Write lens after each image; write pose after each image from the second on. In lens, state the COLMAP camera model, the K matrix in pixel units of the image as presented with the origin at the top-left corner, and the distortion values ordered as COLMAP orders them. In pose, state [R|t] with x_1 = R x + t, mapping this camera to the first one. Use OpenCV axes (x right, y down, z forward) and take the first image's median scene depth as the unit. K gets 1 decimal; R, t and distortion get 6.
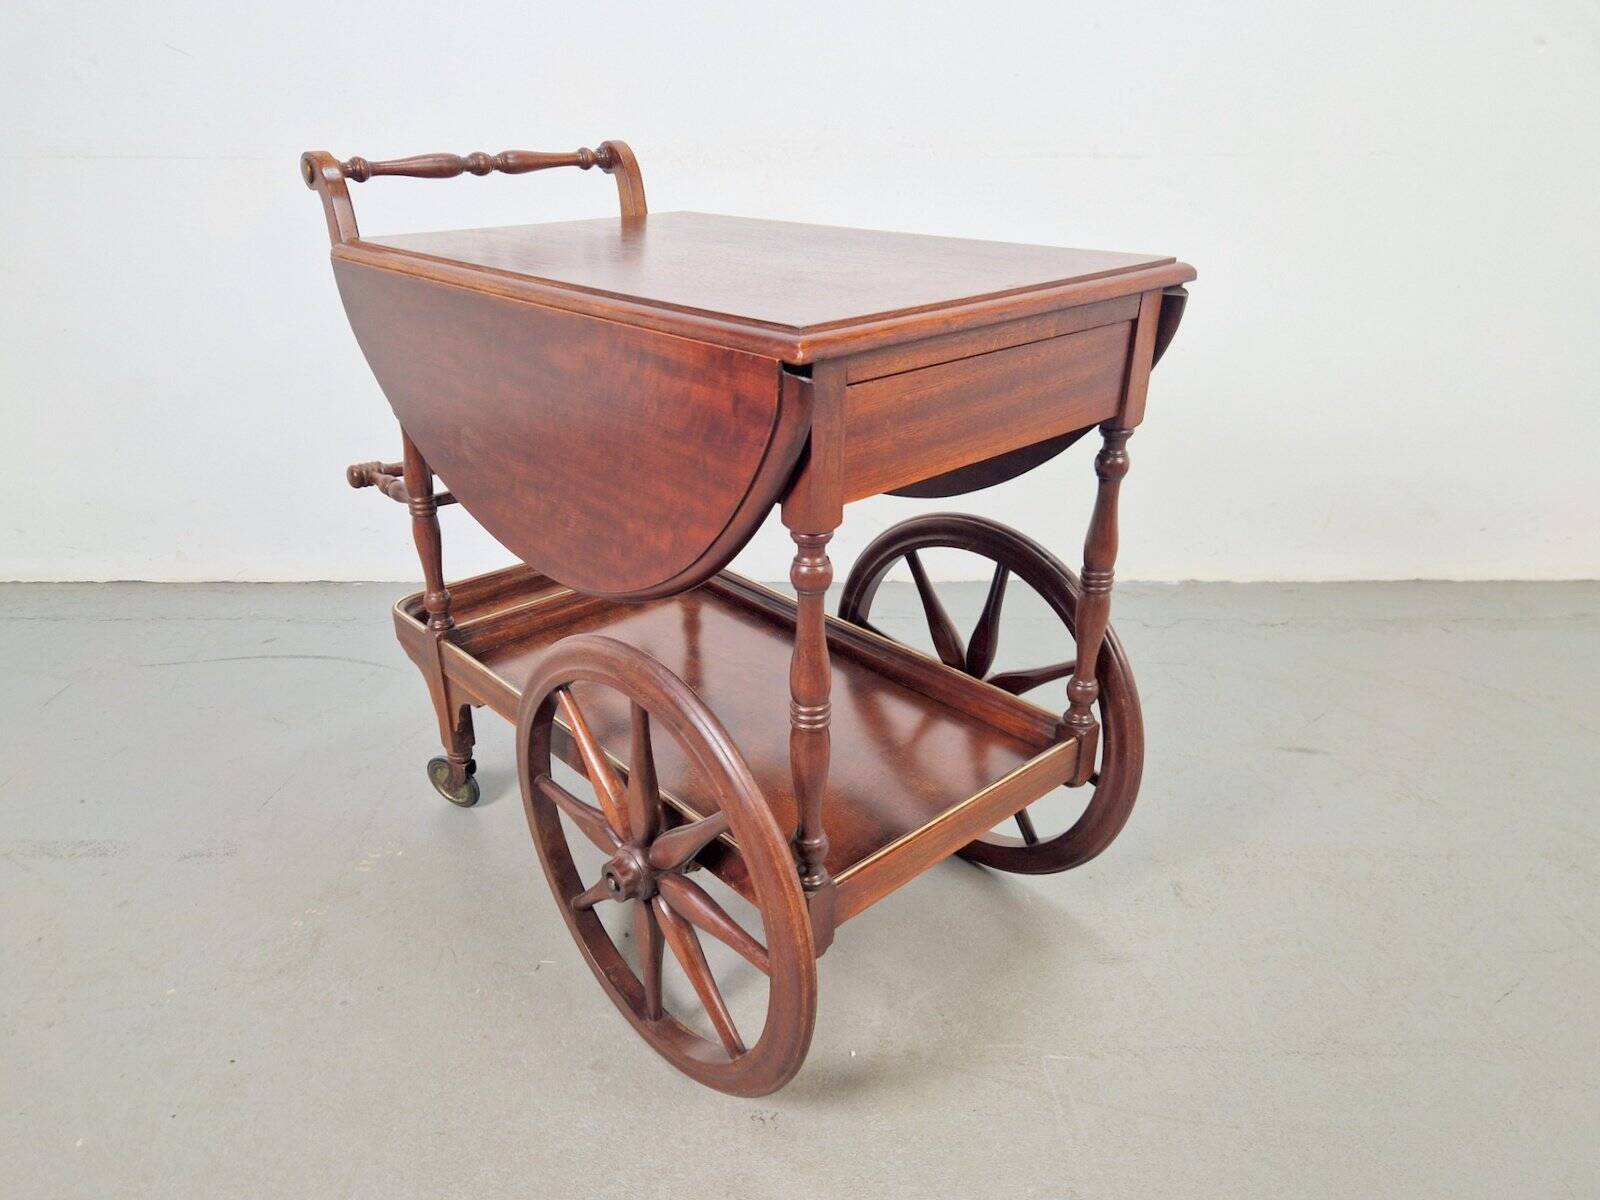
lens RADIAL K [[1093.3, 0, 770.7], [0, 1093.3, 618.8], [0, 0, 1]] dist [0.062714, -0.046351]
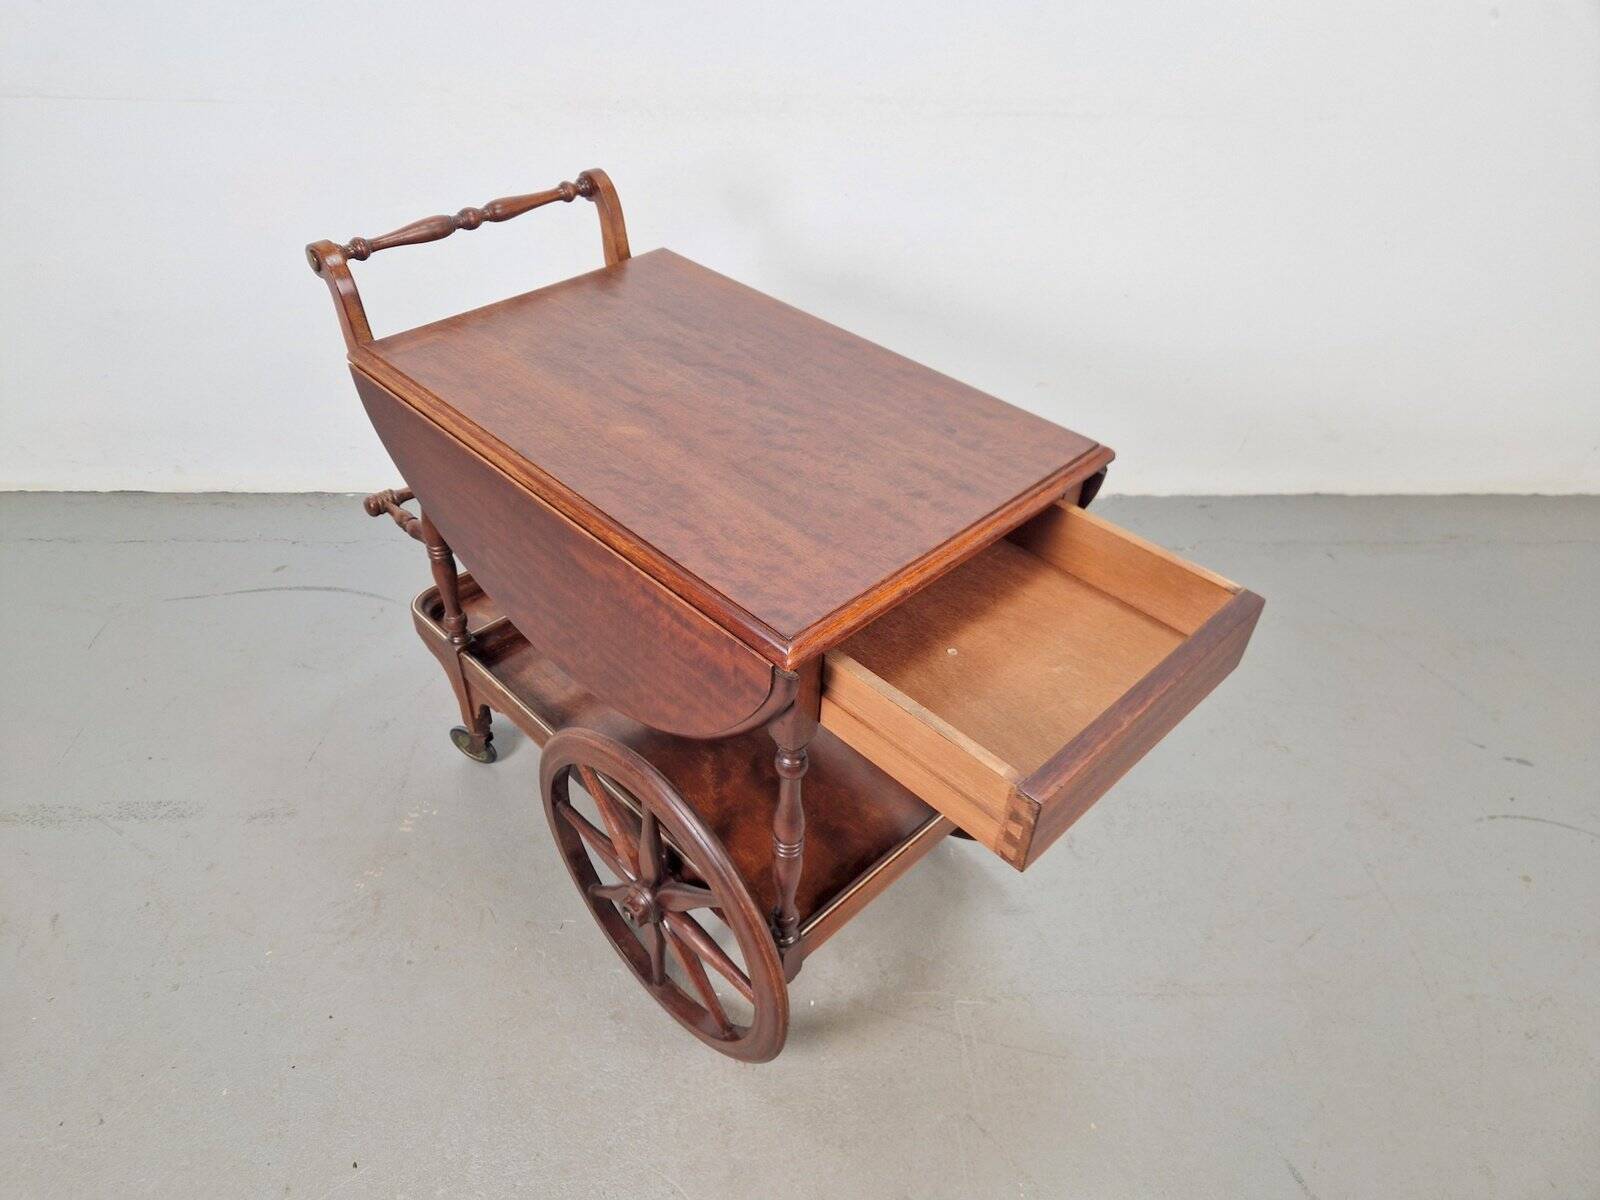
lens RADIAL K [[1066.1, 0, 772.3], [0, 1066.1, 607.1], [0, 0, 1]] dist [0.070258, -0.065378]
pose [[0.998903, -0.001943, 0.046786, -0.025971], [-0.010147, 0.966417, 0.256778, -0.323008], [-0.045713, -0.256971, 0.965337, -0.090496]]
